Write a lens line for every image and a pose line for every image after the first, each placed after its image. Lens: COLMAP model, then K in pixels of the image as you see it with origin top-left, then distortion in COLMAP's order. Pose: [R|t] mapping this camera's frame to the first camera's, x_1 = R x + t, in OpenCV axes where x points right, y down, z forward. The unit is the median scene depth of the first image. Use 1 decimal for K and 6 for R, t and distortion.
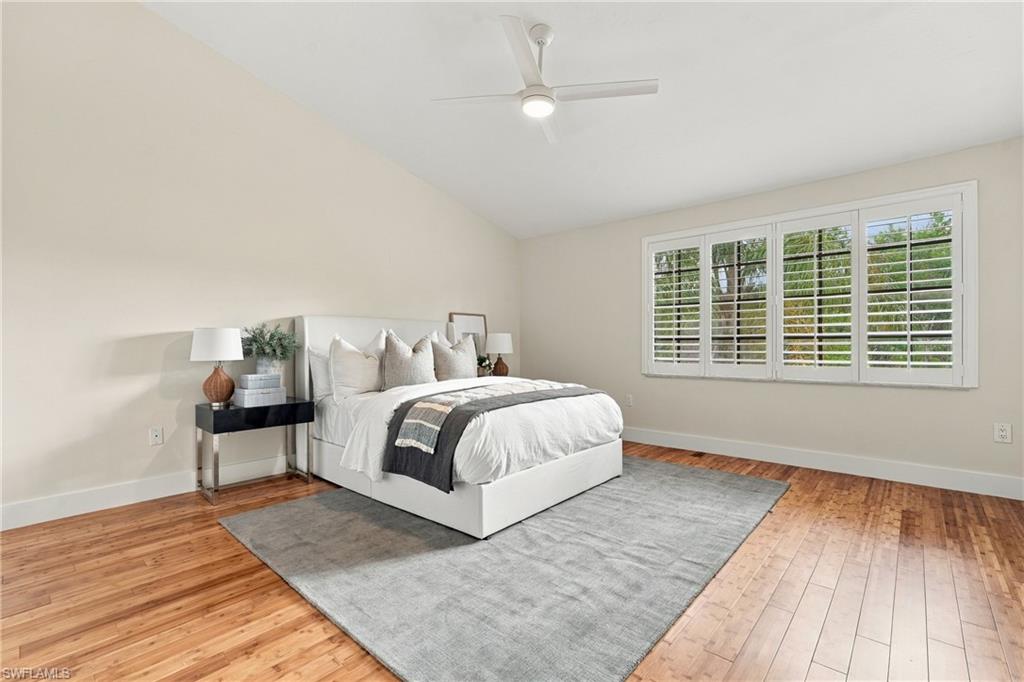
lens RADIAL K [[453.1, 0, 512.0], [0, 453.1, 341.0], [0, 0, 1]] dist [-0.000850, 0.000068]
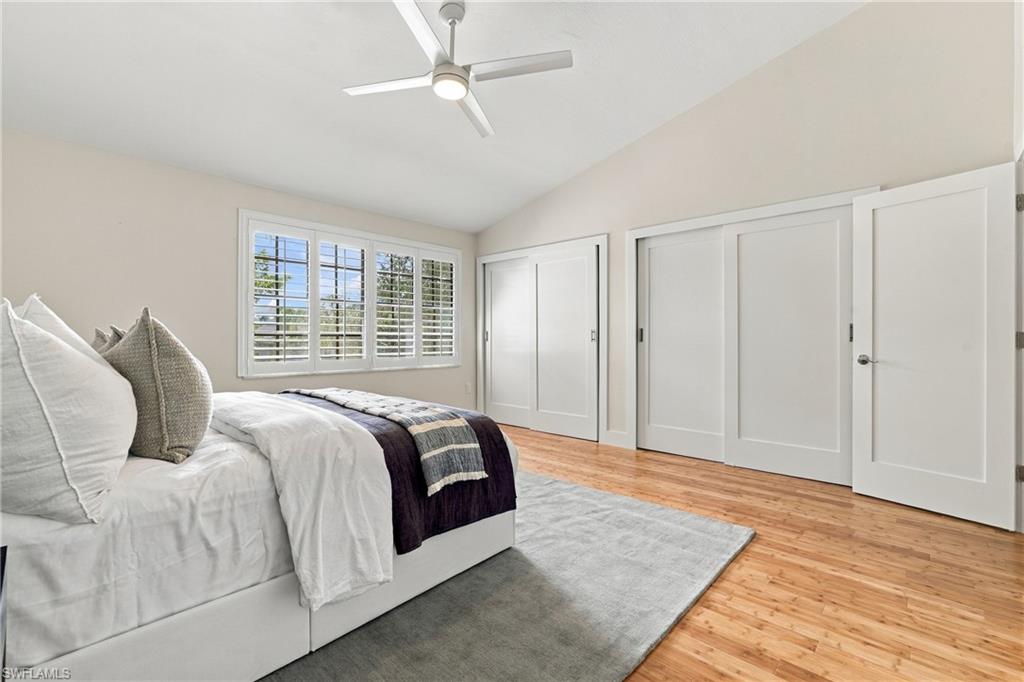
lens RADIAL K [[453.1, 0, 512.0], [0, 453.1, 341.0], [0, 0, 1]] dist [-0.000850, 0.000068]
pose [[0.010080, 0.001613, 0.999948, -0.860007], [-0.005835, 0.999982, -0.001554, 0.009926], [-0.999932, -0.005819, 0.010089, 0.839405]]
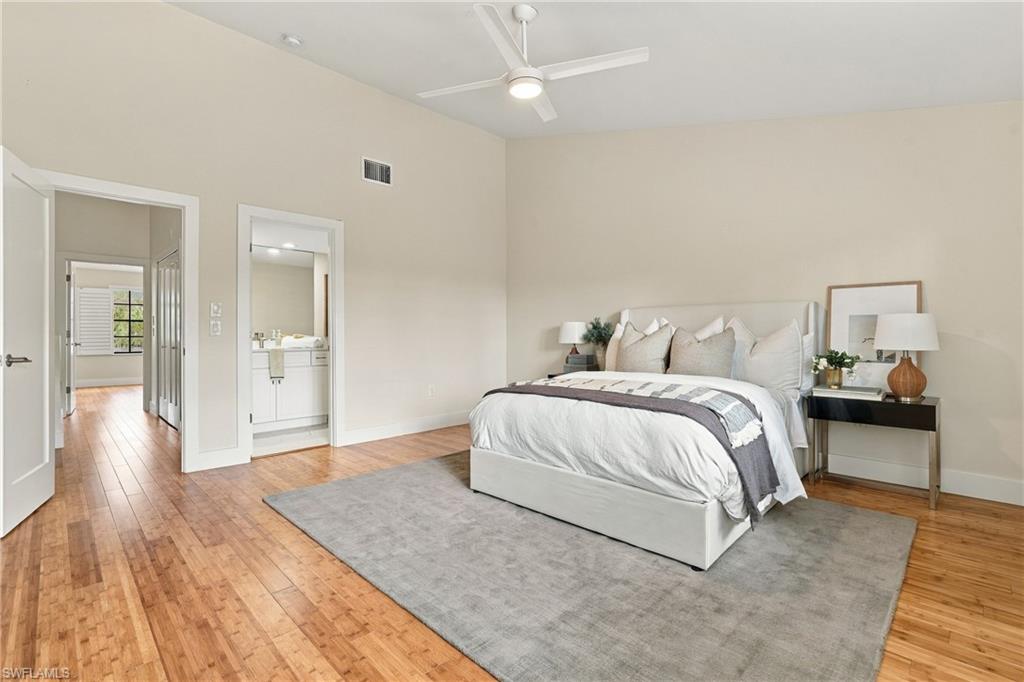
lens RADIAL K [[460.0, 0, 511.6], [0, 460.0, 335.3], [0, 0, 1]] dist [-0.003220, 0.000157]
pose [[-0.049699, 0.011281, -0.998701, 1.007714], [0.007669, 0.999911, 0.010913, -0.000636], [0.998735, -0.007117, -0.049781, 0.990500]]
